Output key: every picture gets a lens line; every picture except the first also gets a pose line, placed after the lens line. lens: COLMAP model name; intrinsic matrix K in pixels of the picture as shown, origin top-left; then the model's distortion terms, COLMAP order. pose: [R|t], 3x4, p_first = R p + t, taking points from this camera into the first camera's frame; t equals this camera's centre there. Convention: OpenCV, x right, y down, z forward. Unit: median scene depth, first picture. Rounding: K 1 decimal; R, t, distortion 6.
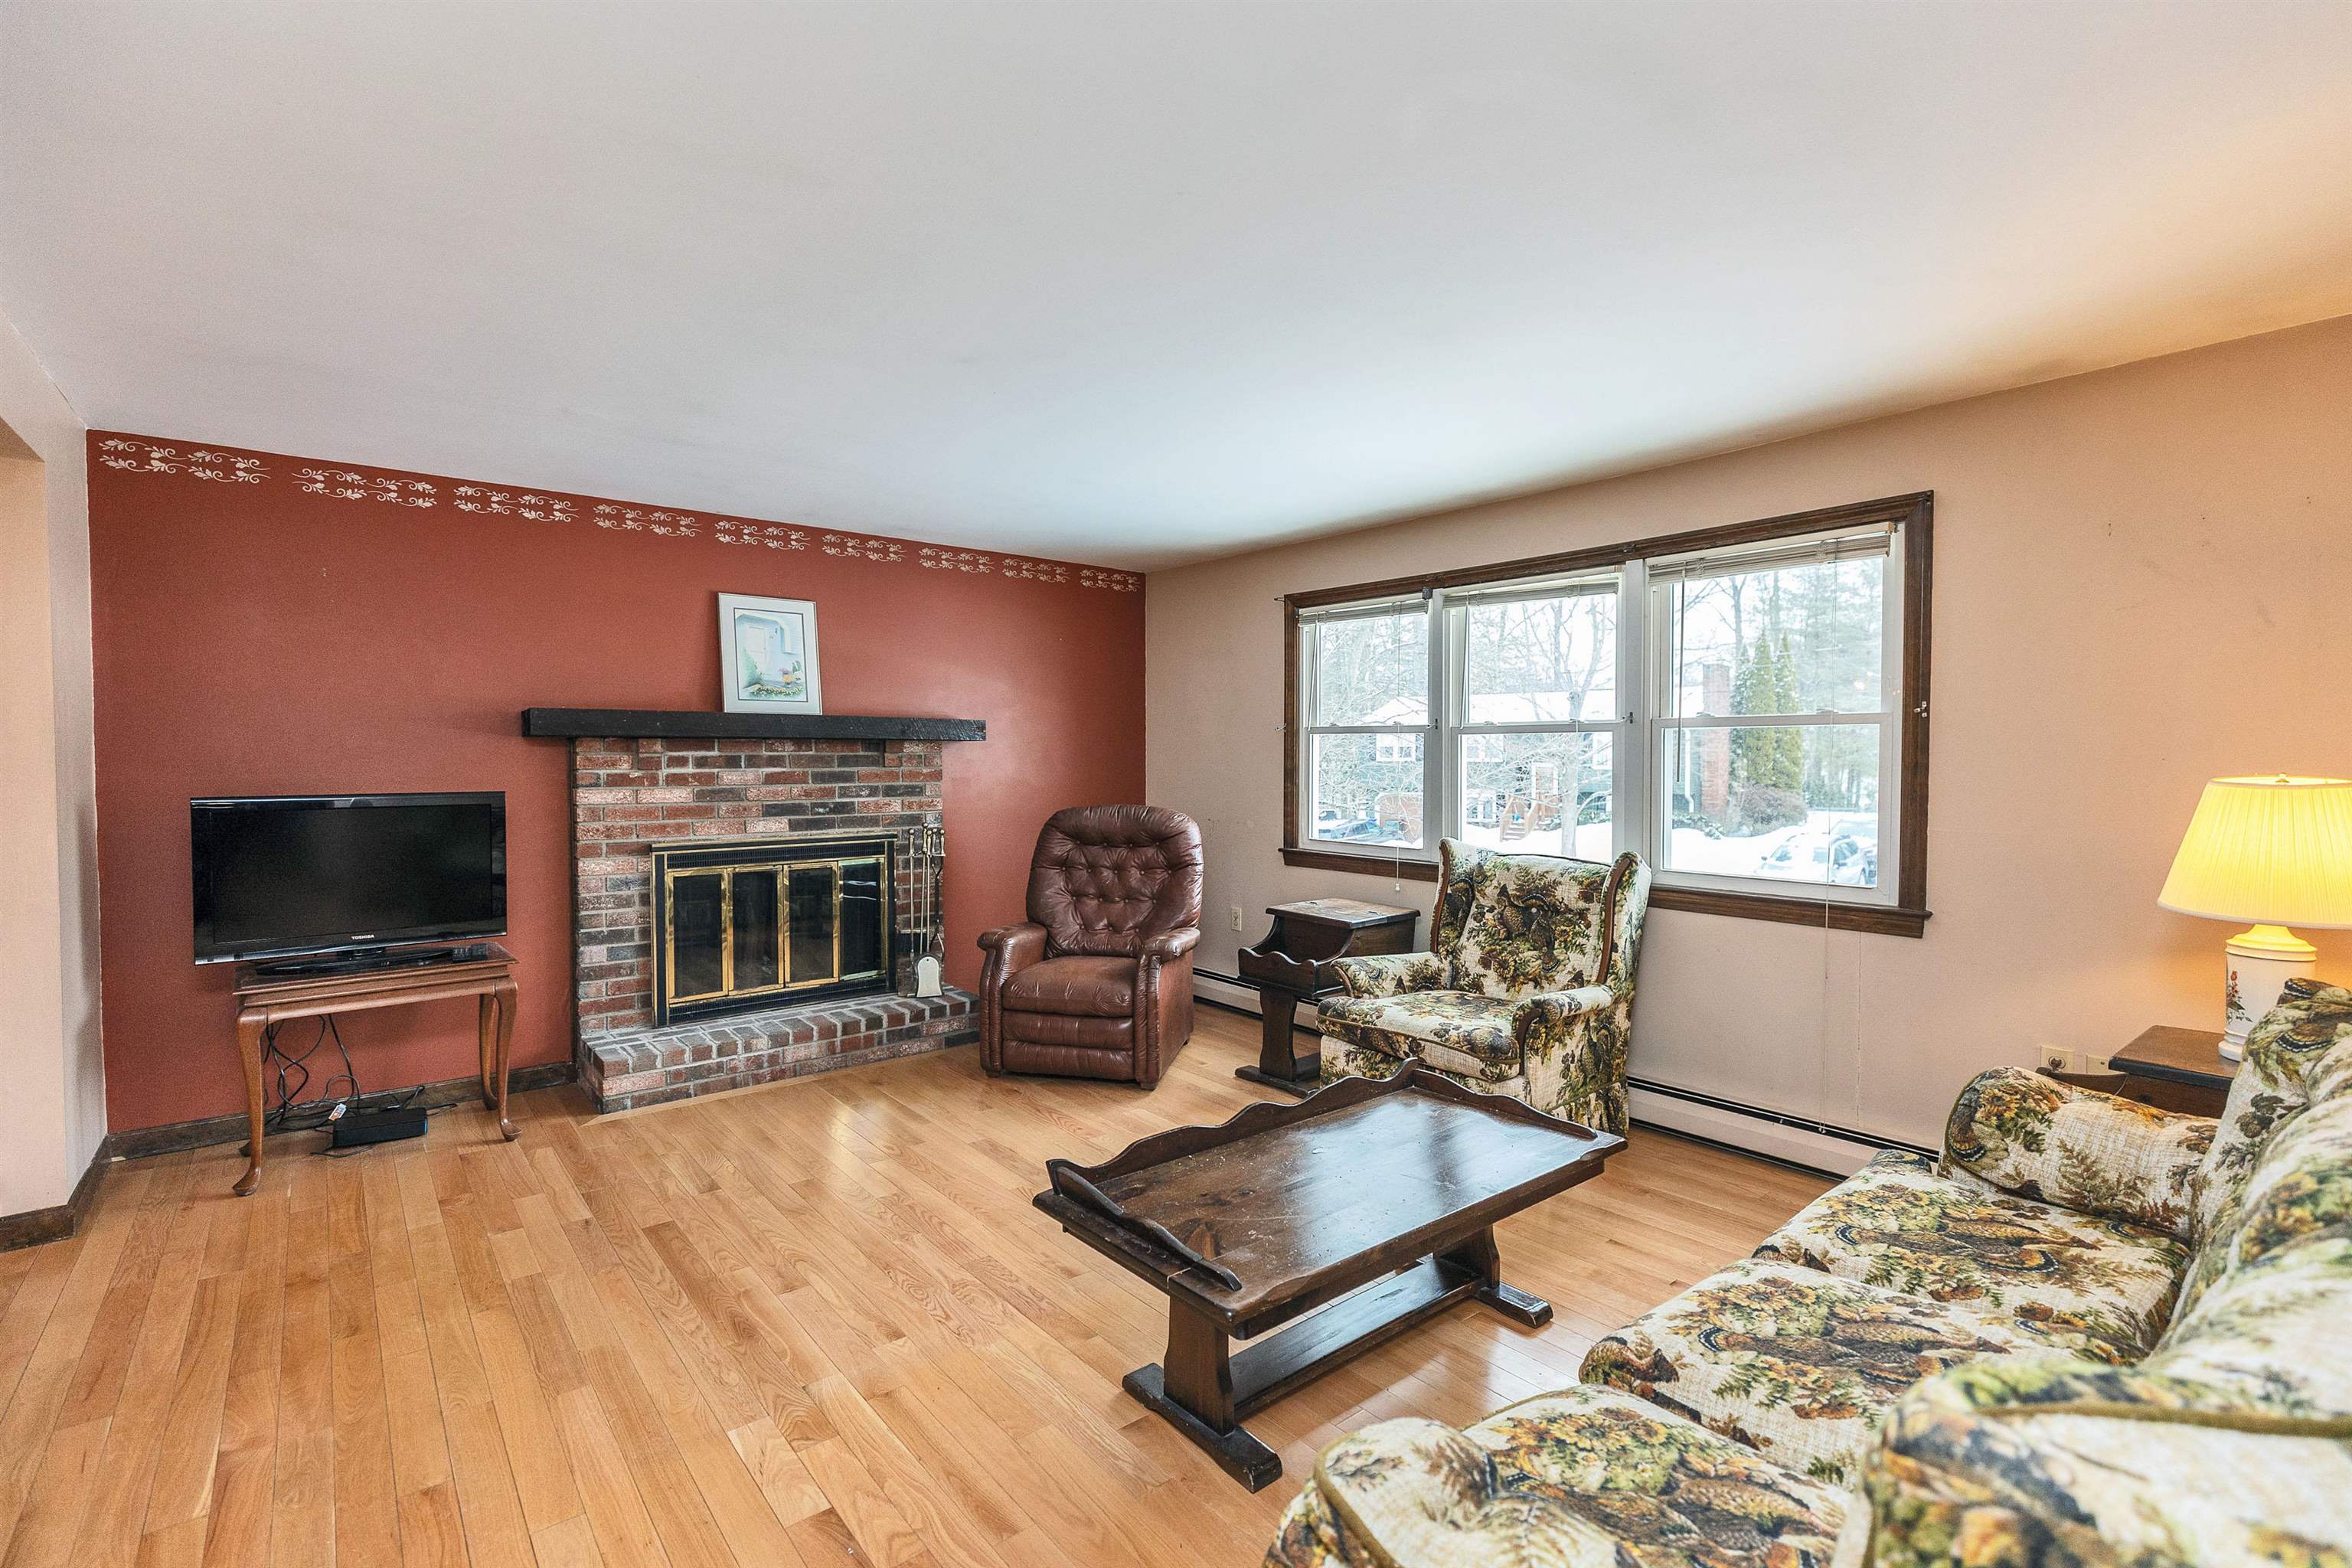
lens RADIAL K [[1057.8, 0, 1176.0], [0, 1057.8, 784.0], [0, 0, 1]] dist [0.004659, -0.000322]
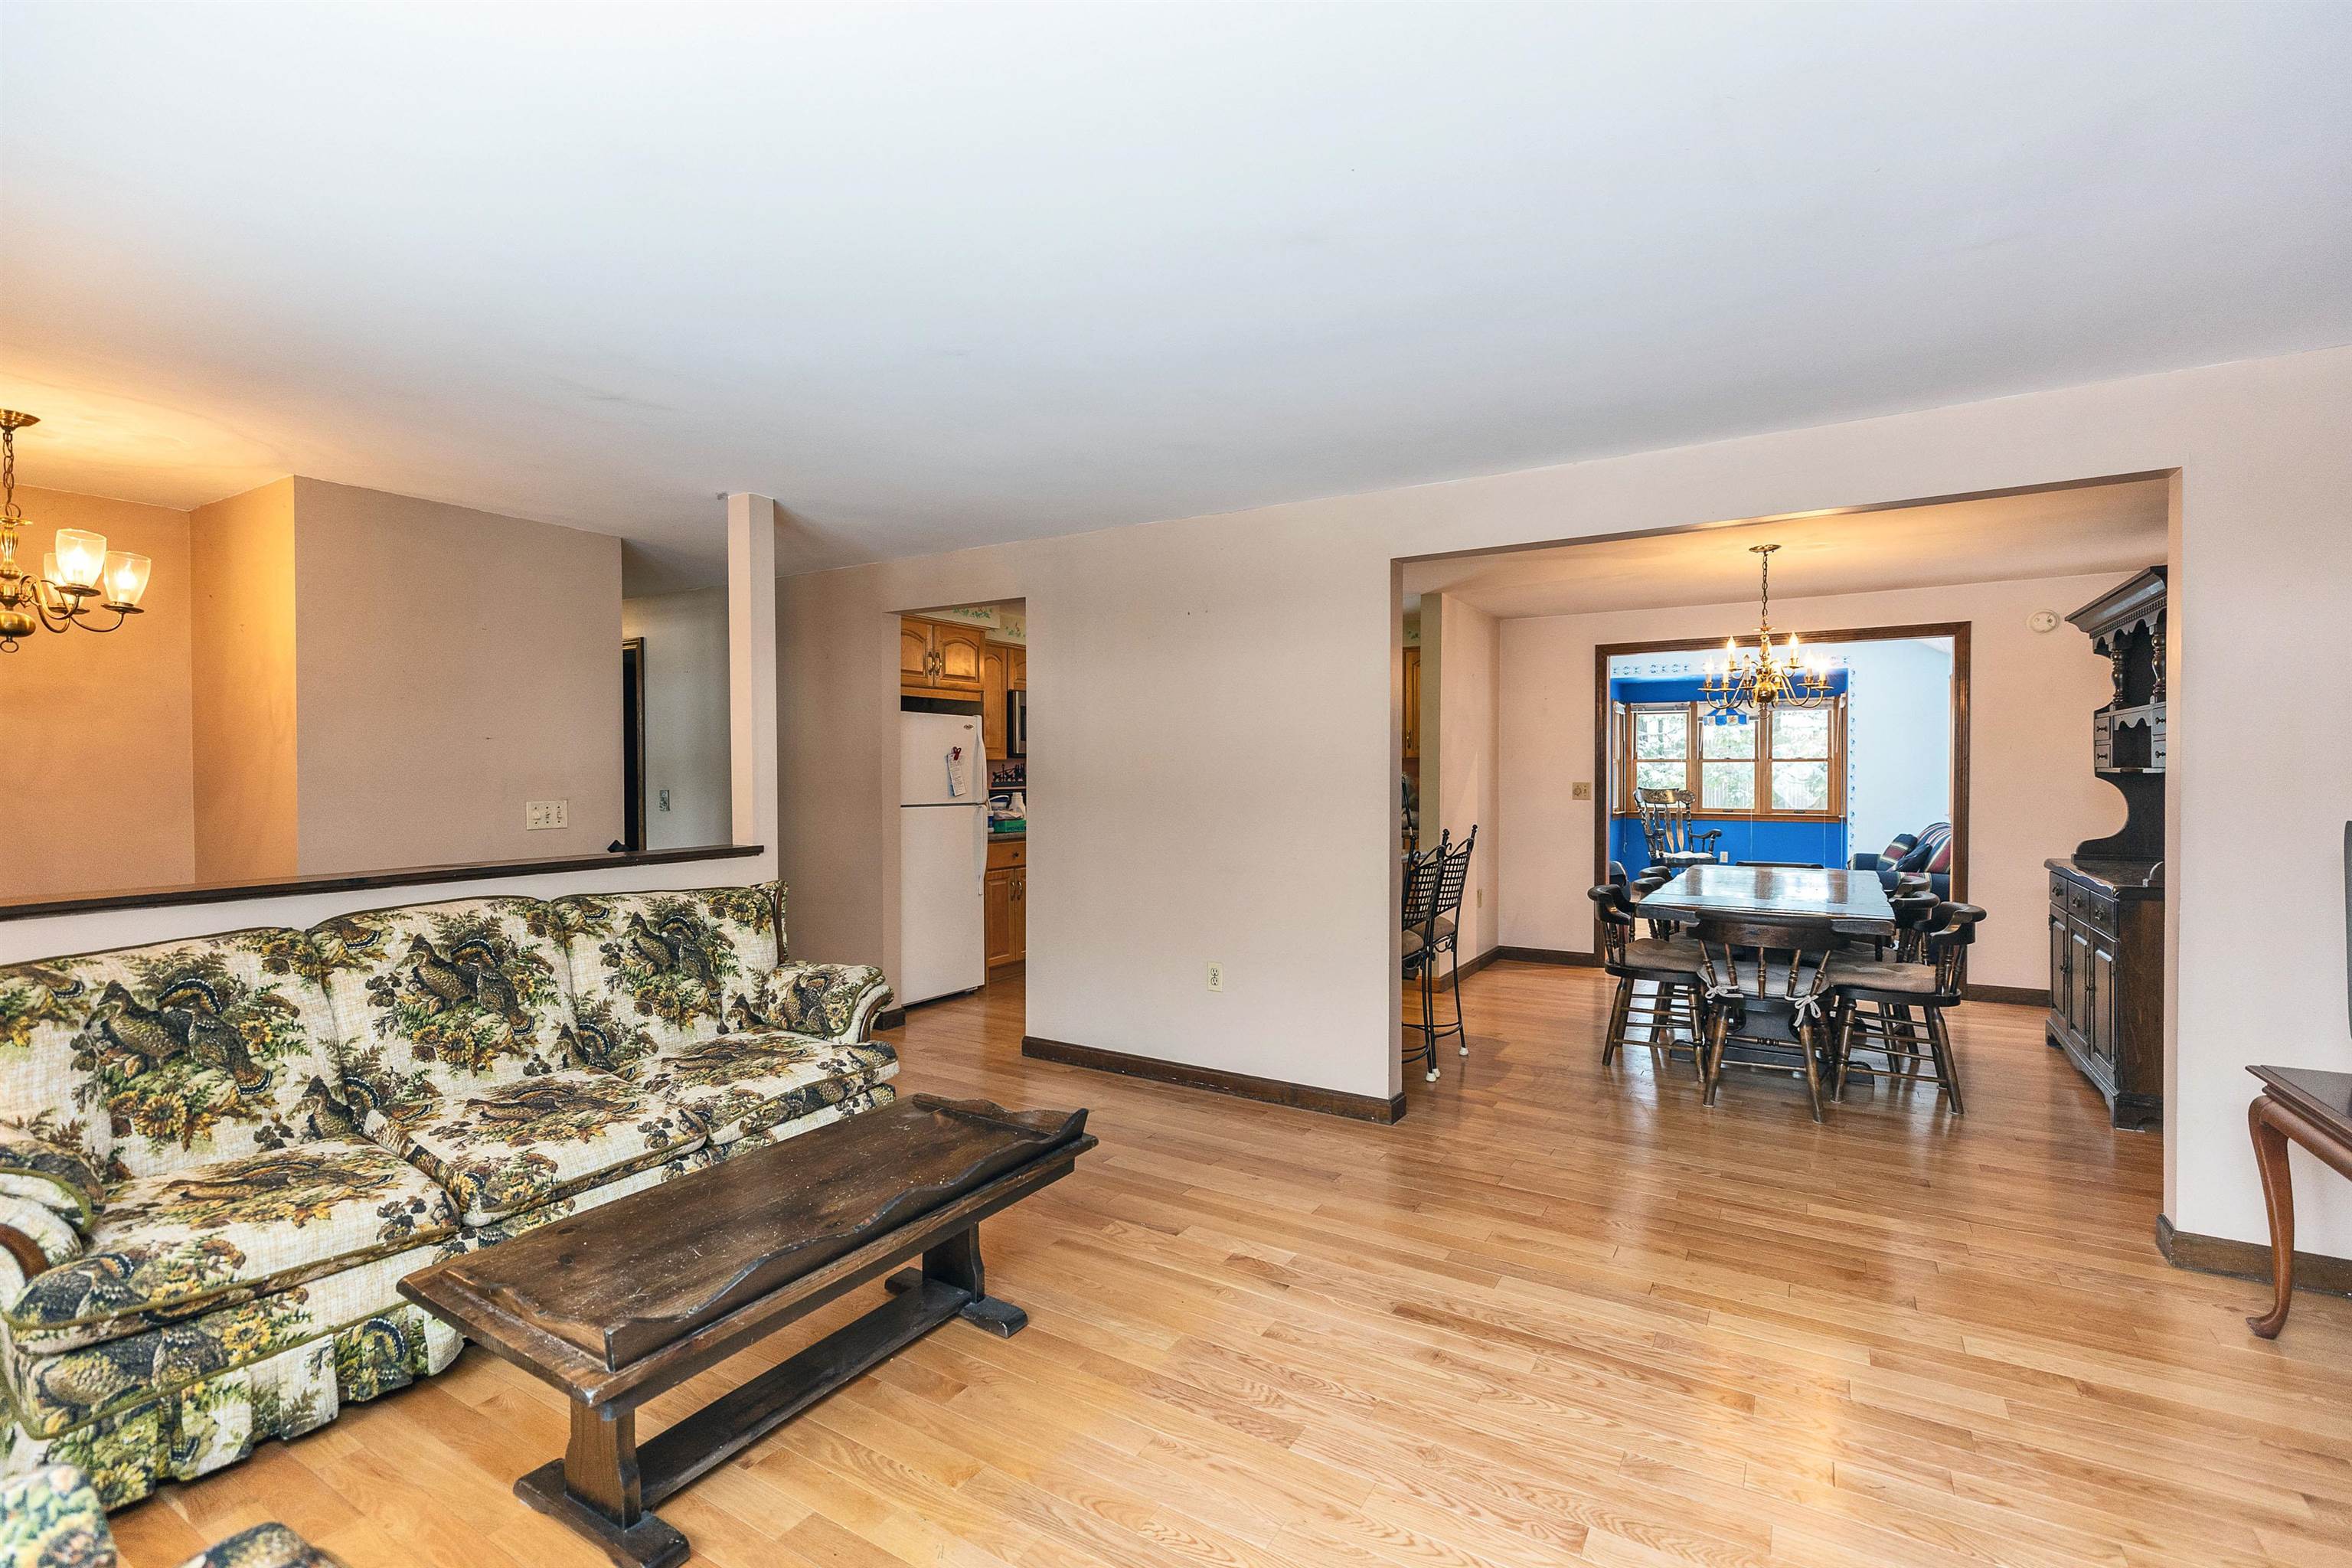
lens RADIAL K [[1057.8, 0, 1176.0], [0, 1057.8, 784.0], [0, 0, 1]] dist [0.004659, -0.000322]
pose [[-0.942400, 0.005387, -0.334445, 0.087324], [-0.007064, 0.999327, 0.036003, -0.025852], [0.334414, 0.036291, -0.941727, 1.064175]]
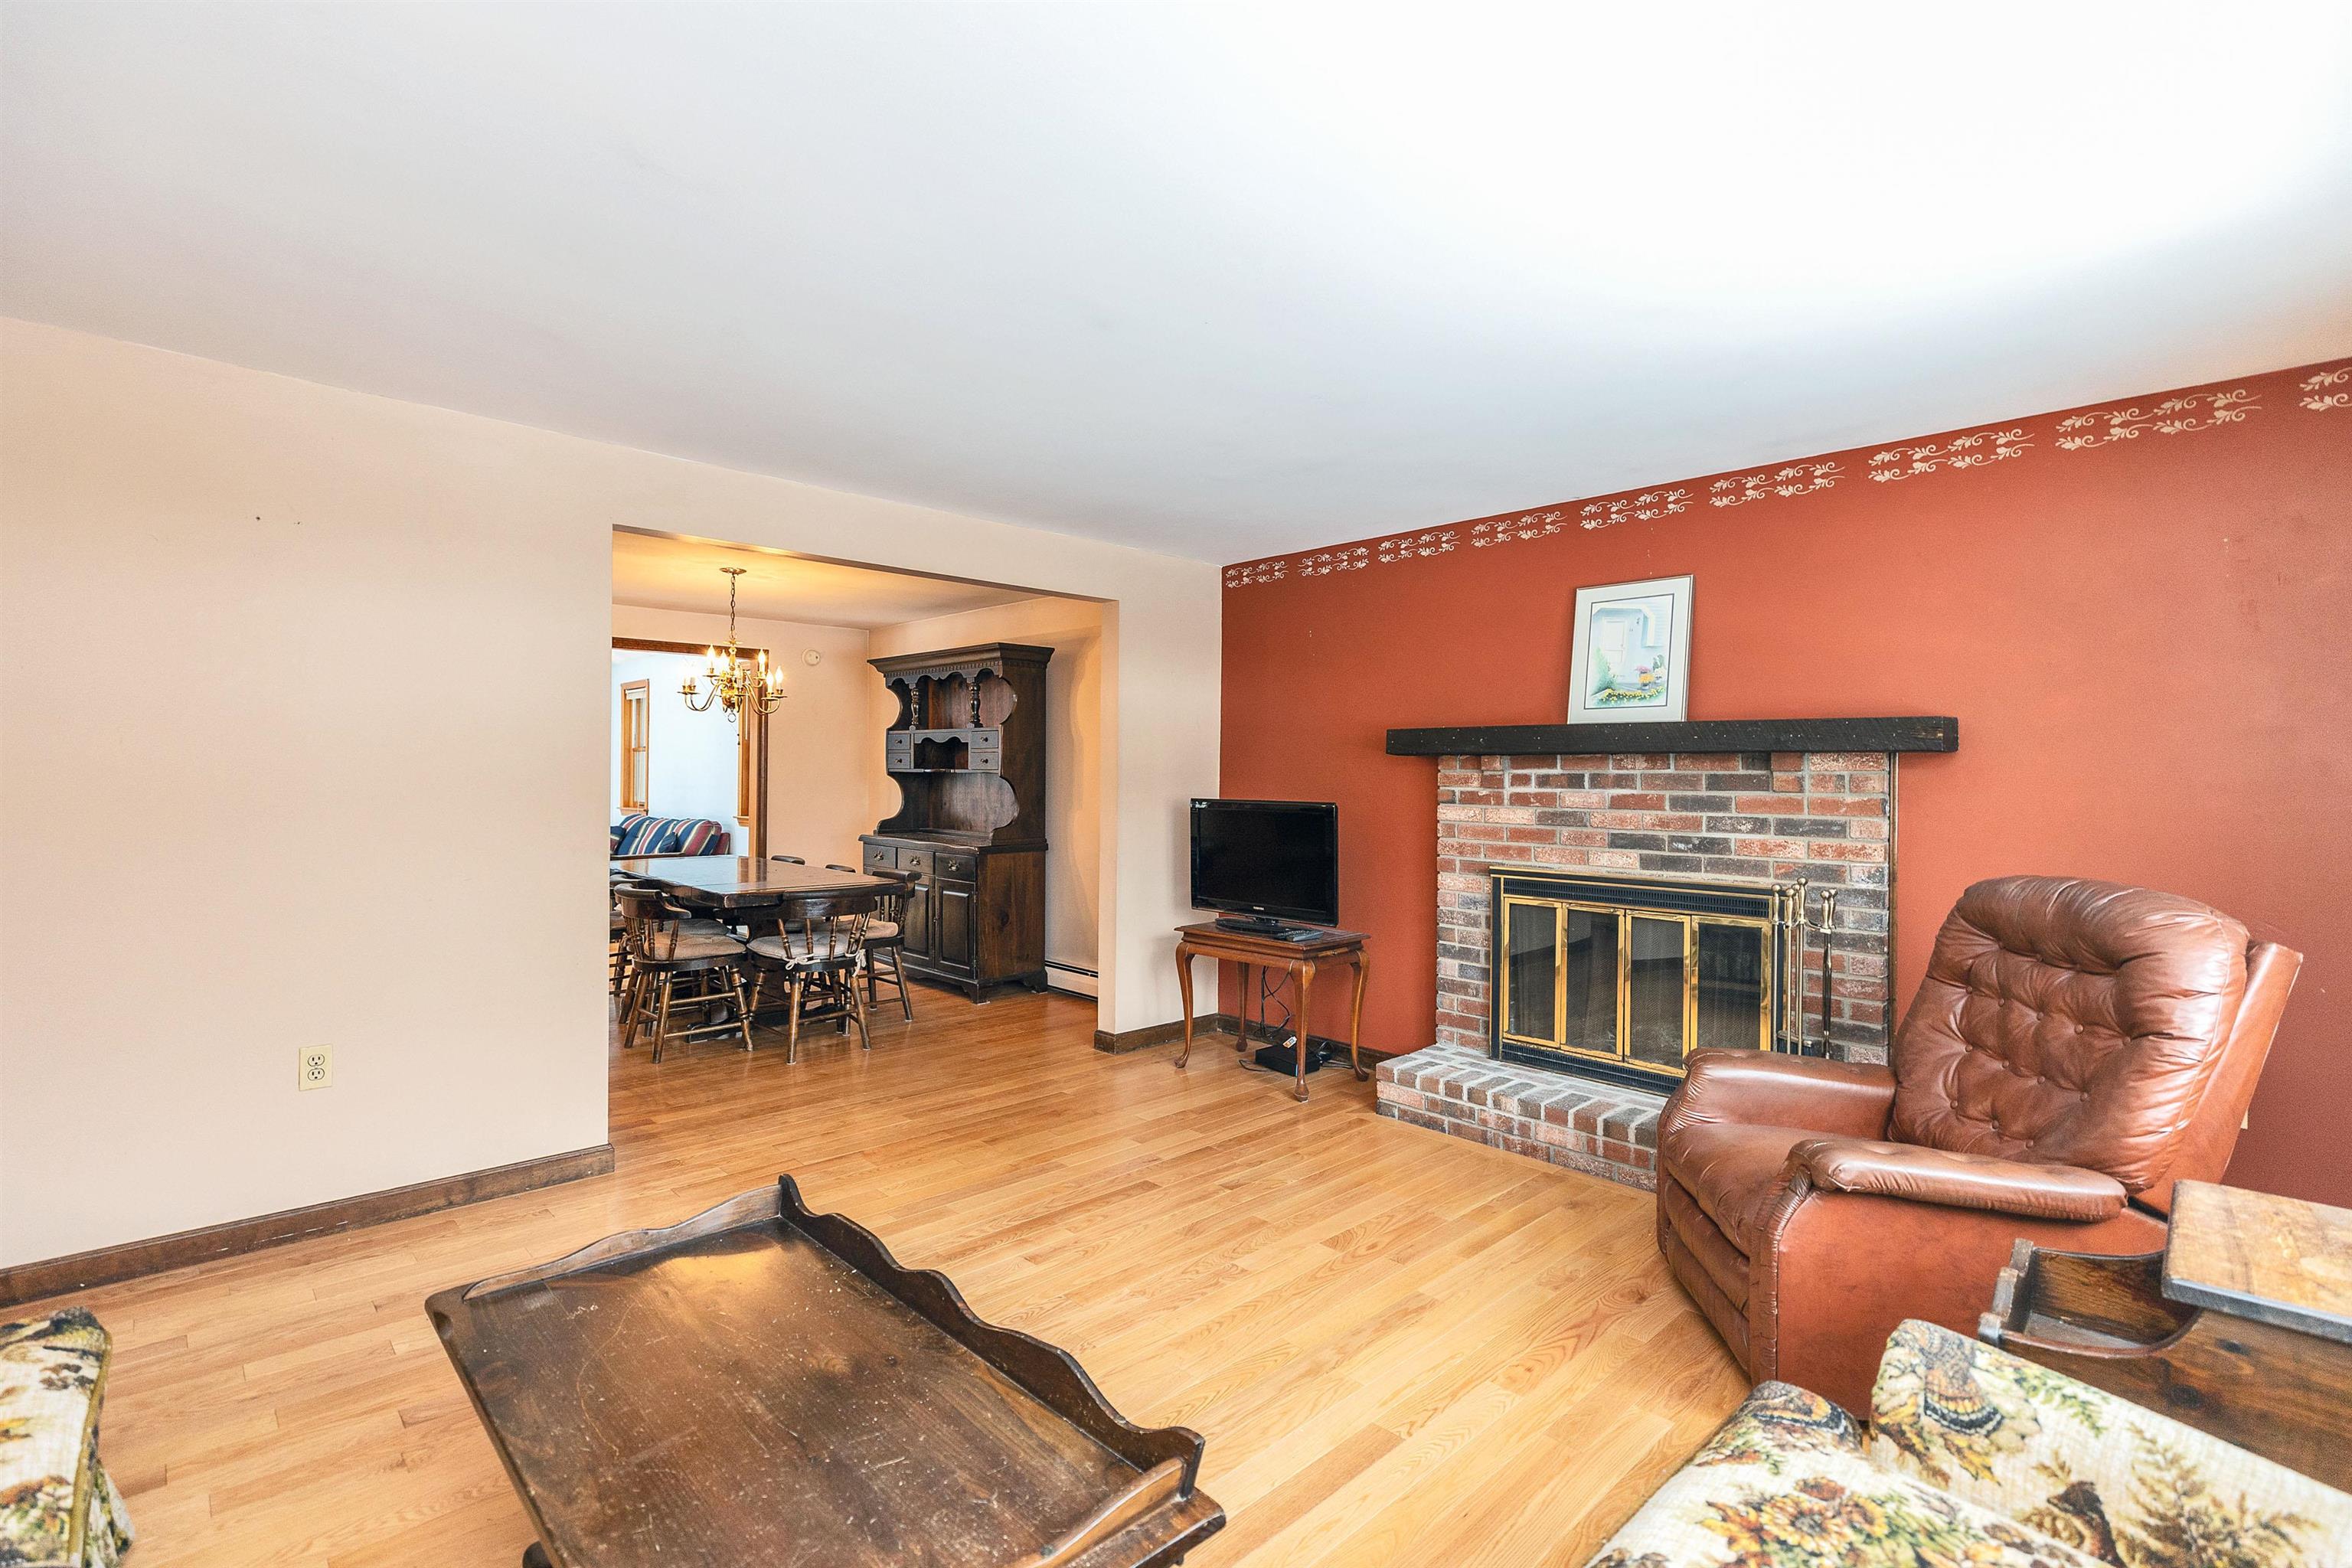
lens RADIAL K [[1081.0, 0, 1178.6], [0, 1081.0, 775.3], [0, 0, 1]] dist [0.003812, -0.000696]
pose [[0.083972, 0.003875, -0.996461, 0.456148], [-0.034726, 0.999396, 0.000960, -0.015999], [0.995863, 0.034523, 0.084056, 0.628560]]
